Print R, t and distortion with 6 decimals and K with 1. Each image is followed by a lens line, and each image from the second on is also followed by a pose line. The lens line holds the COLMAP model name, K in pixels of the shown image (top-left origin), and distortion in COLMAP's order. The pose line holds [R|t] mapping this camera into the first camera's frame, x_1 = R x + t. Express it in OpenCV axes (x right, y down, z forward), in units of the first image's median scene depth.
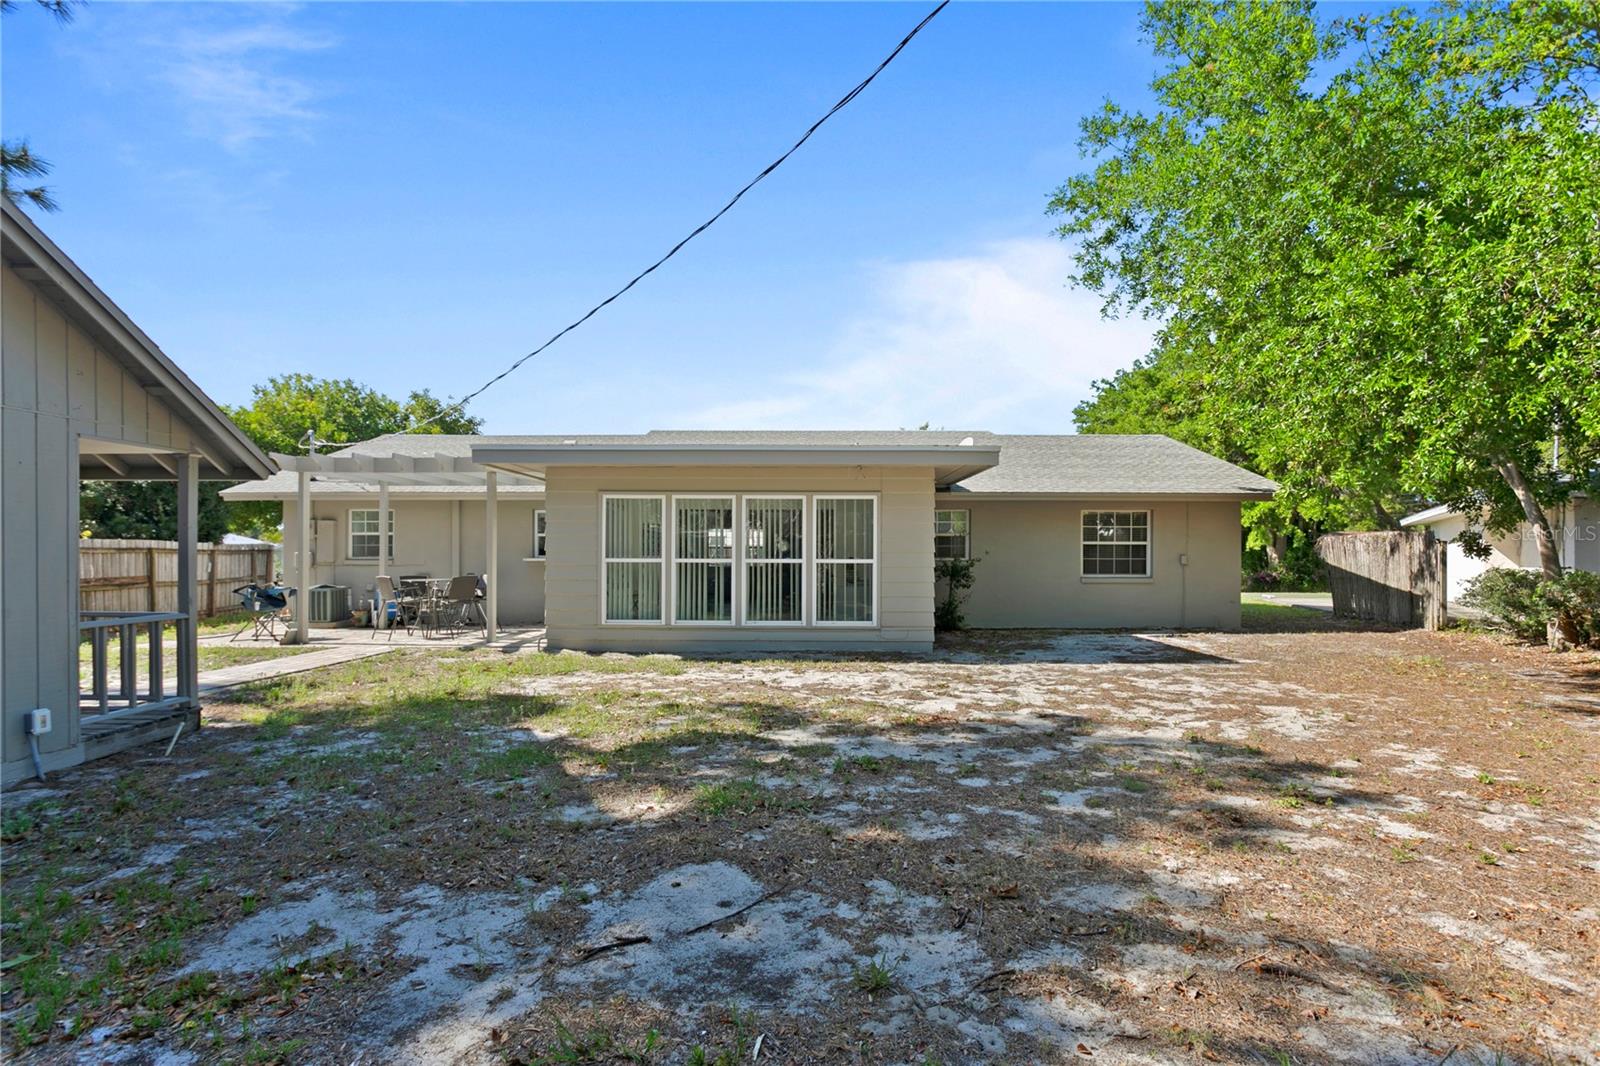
lens RADIAL K [[828.5, 0, 800.0], [0, 828.5, 533.0], [0, 0, 1]] dist [0.001483, 0.000512]
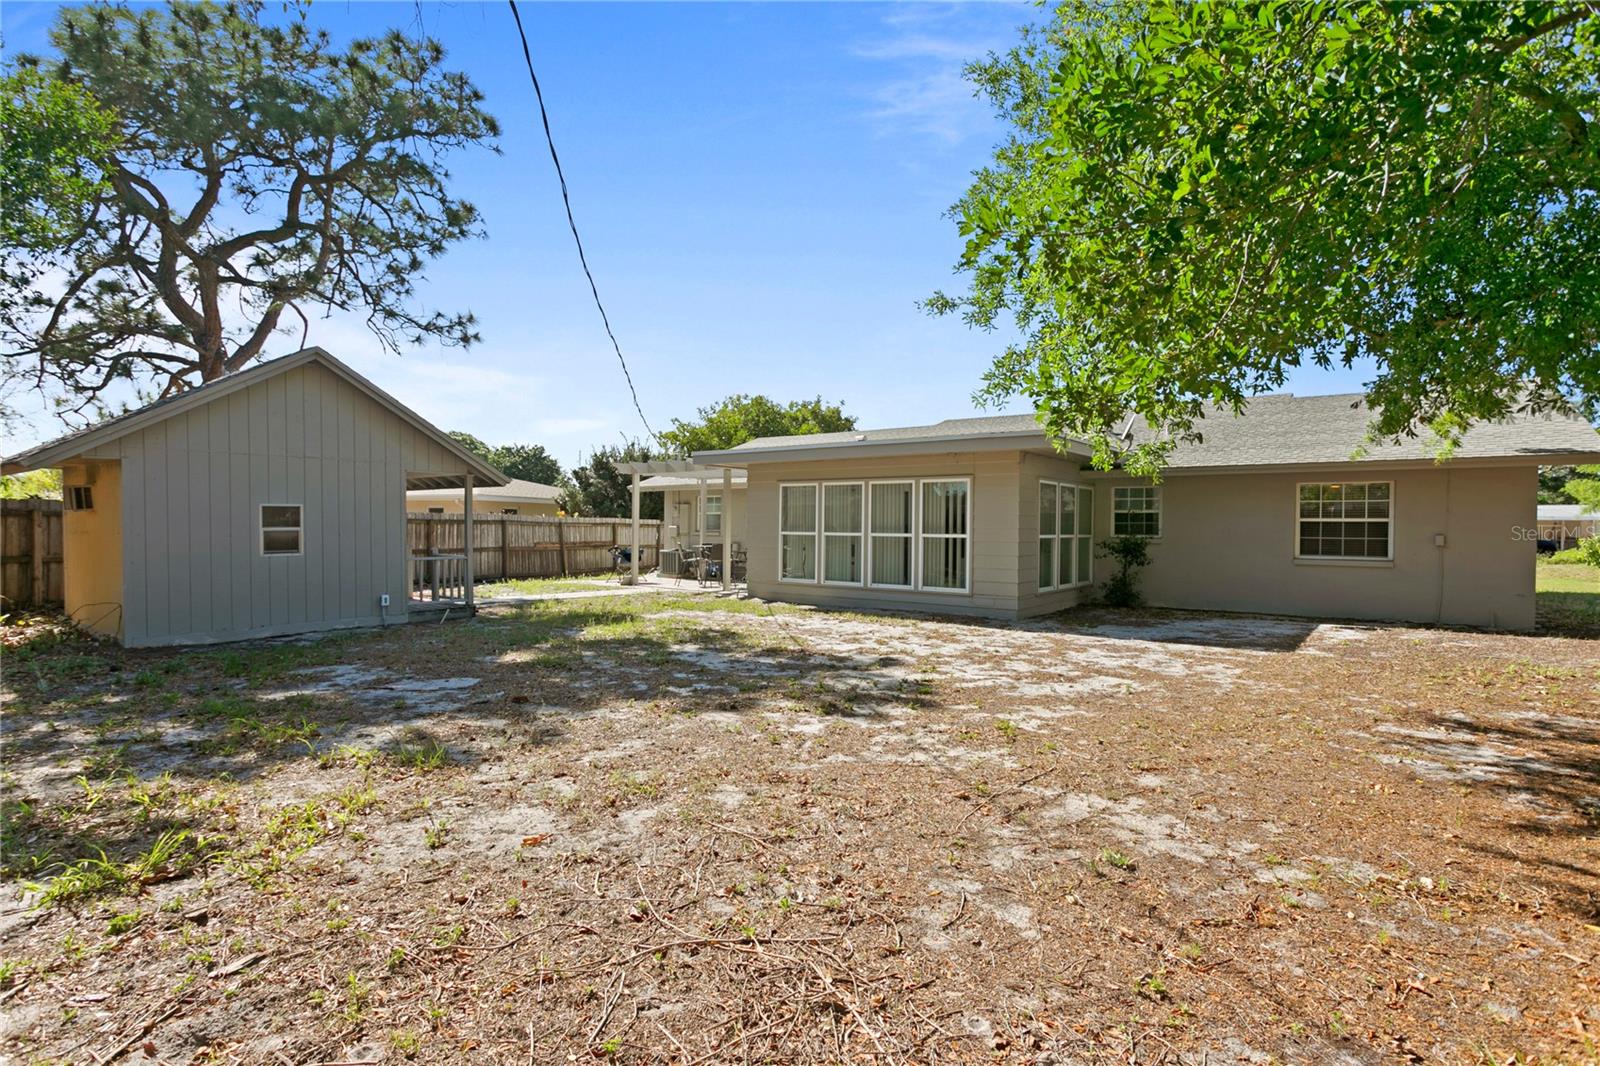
lens RADIAL K [[828.5, 0, 800.0], [0, 828.5, 533.0], [0, 0, 1]] dist [0.001483, 0.000512]
pose [[0.802242, 0.009462, -0.596924, 0.476285], [0.007218, 0.999648, 0.025547, -0.000705], [0.596955, -0.024803, 0.801891, -0.039786]]
